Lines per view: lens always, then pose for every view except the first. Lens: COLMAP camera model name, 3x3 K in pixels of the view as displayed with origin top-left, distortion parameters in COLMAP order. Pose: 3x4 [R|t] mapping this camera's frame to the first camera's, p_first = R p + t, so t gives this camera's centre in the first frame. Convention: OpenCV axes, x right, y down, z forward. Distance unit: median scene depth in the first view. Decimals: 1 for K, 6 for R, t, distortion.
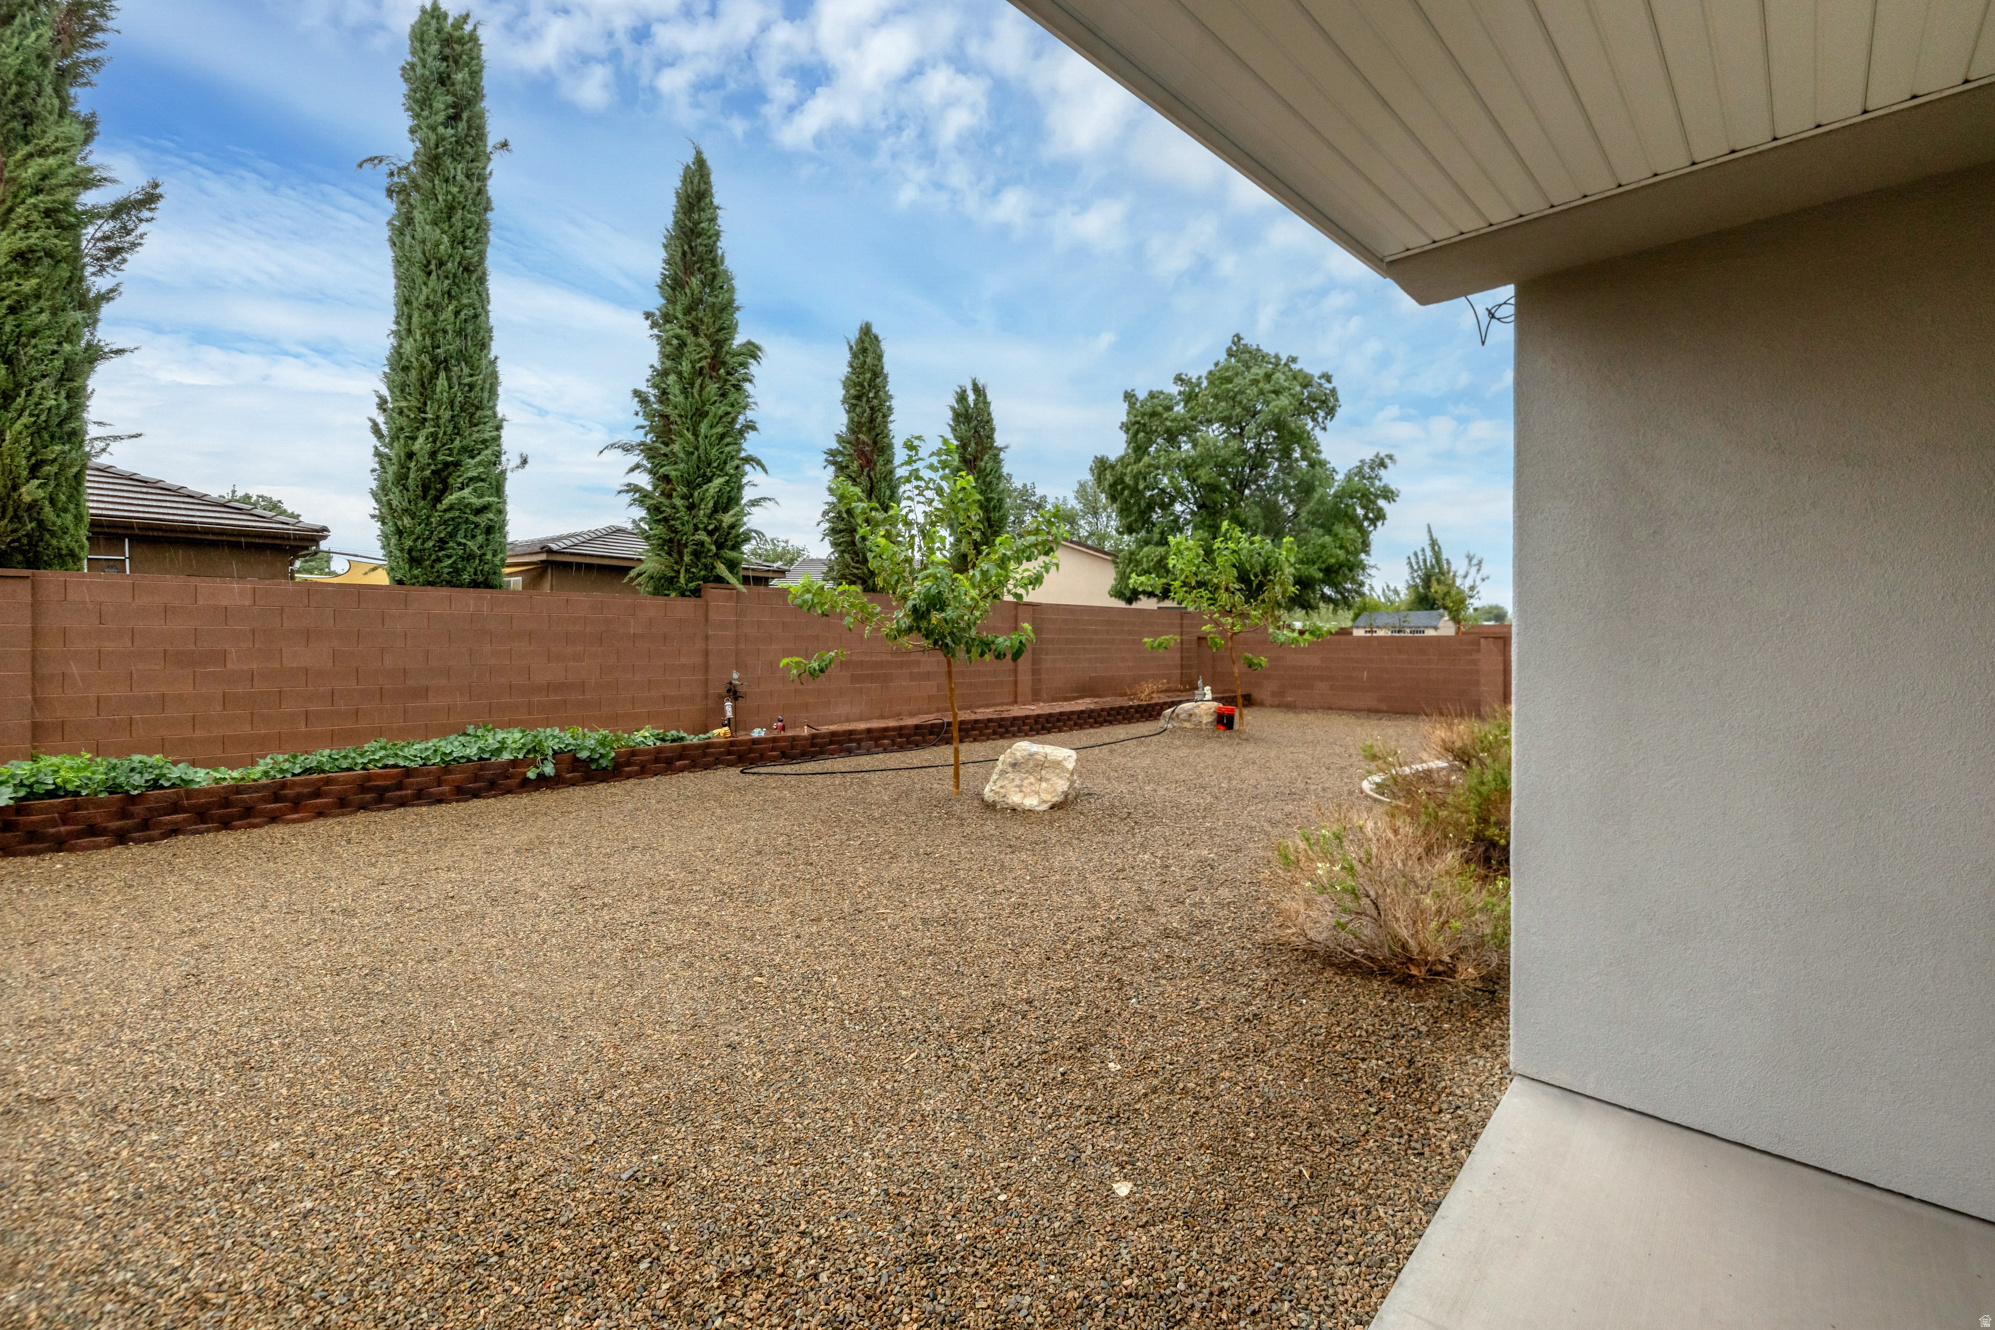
lens RADIAL K [[864.3, 0, 1024.7], [0, 864.3, 634.2], [0, 0, 1]] dist [0.000493, 0.000078]
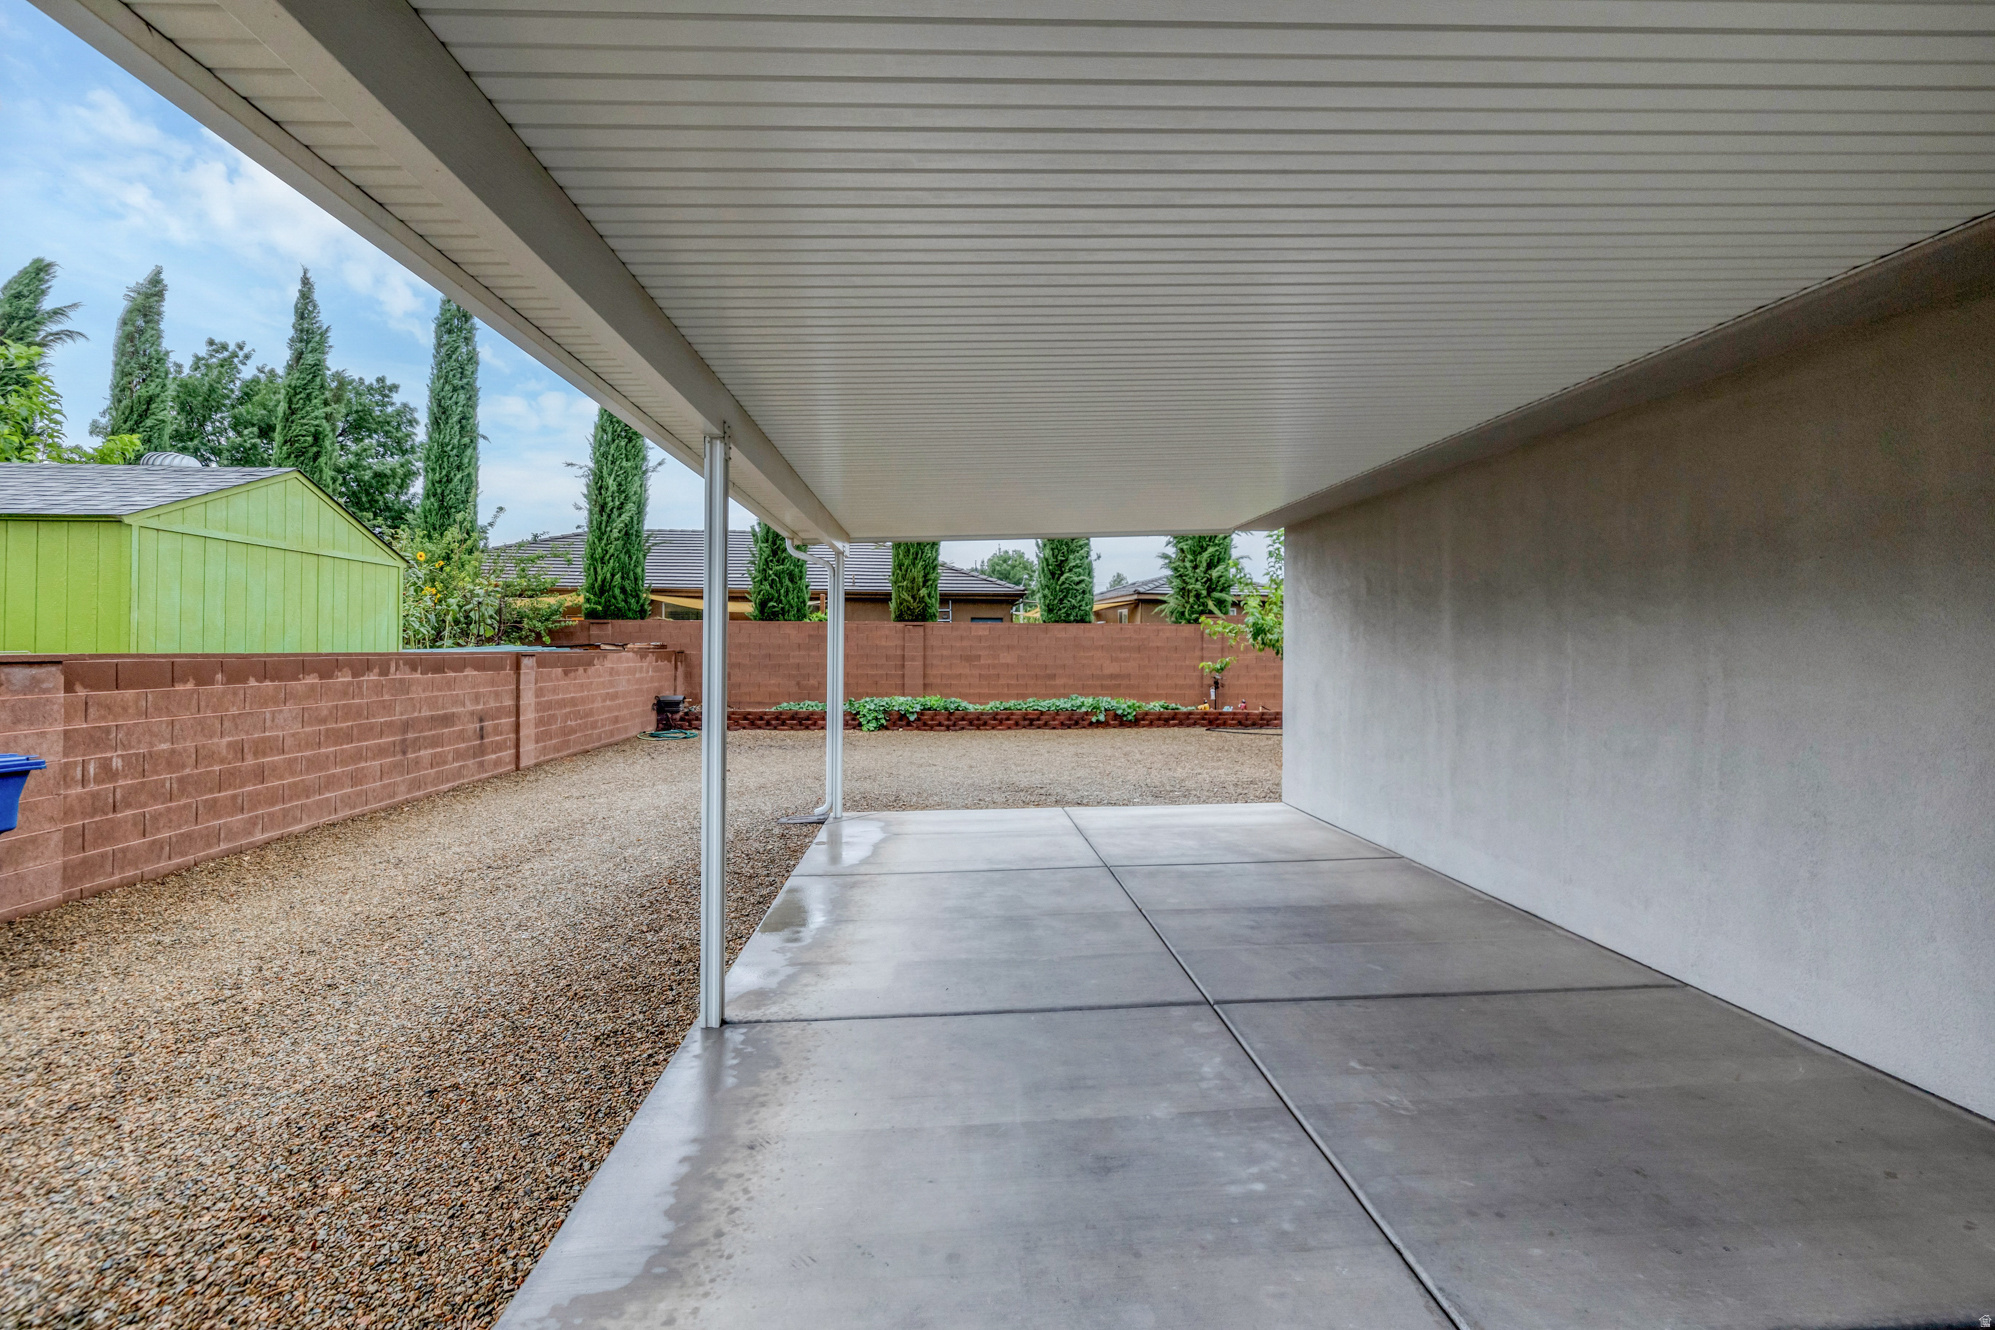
lens RADIAL K [[864.3, 0, 989.5], [0, 864.3, 652.7], [0, 0, 1]] dist [0.000493, 0.000078]
pose [[0.719715, 0.005454, -0.694248, 0.576880], [0.003808, 0.999923, 0.011802, -0.011520], [0.694259, -0.011138, 0.719639, -0.530371]]
